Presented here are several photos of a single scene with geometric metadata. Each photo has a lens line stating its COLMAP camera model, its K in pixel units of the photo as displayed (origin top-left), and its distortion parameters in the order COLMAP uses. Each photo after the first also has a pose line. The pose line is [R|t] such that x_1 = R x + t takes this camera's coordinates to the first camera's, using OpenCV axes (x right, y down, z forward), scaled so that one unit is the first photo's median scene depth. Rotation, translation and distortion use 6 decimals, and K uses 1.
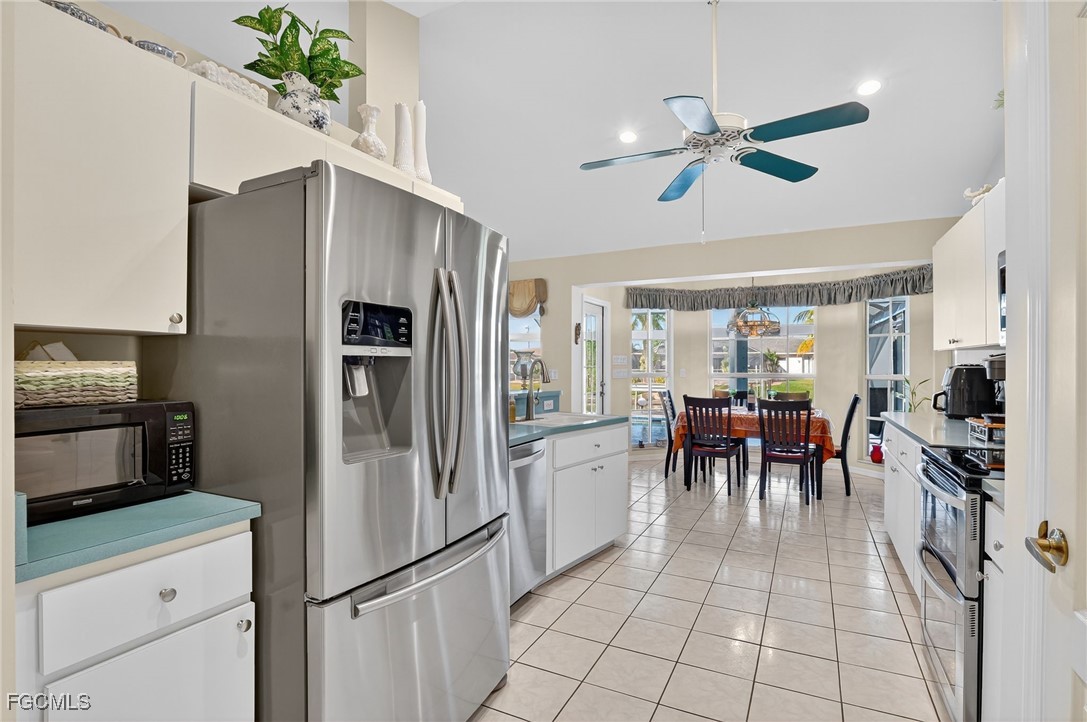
lens RADIAL K [[527.4, 0, 540.7], [0, 527.4, 361.8], [0, 0, 1]] dist [-0.017541, -0.002927]
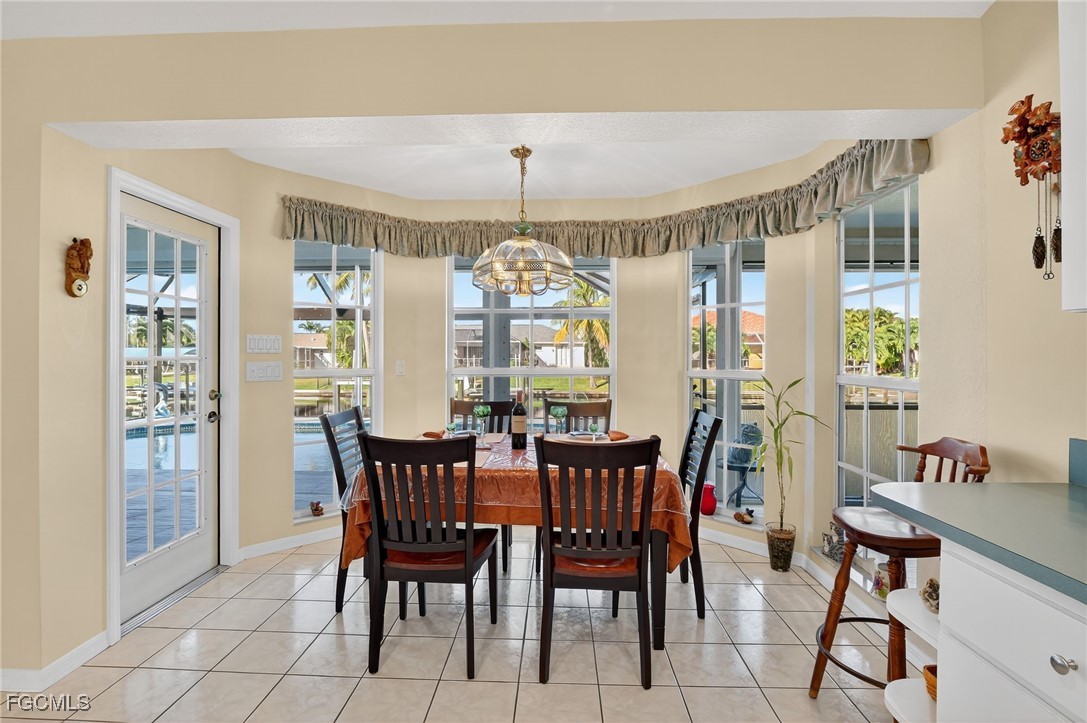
lens RADIAL K [[527.4, 0, 542.3], [0, 527.4, 357.2], [0, 0, 1]] dist [-0.017541, -0.002927]
pose [[0.904377, -0.001205, 0.426733, 0.194415], [-0.004337, 0.999918, 0.012016, 0.002940], [-0.426713, -0.012718, 0.904298, 0.504677]]
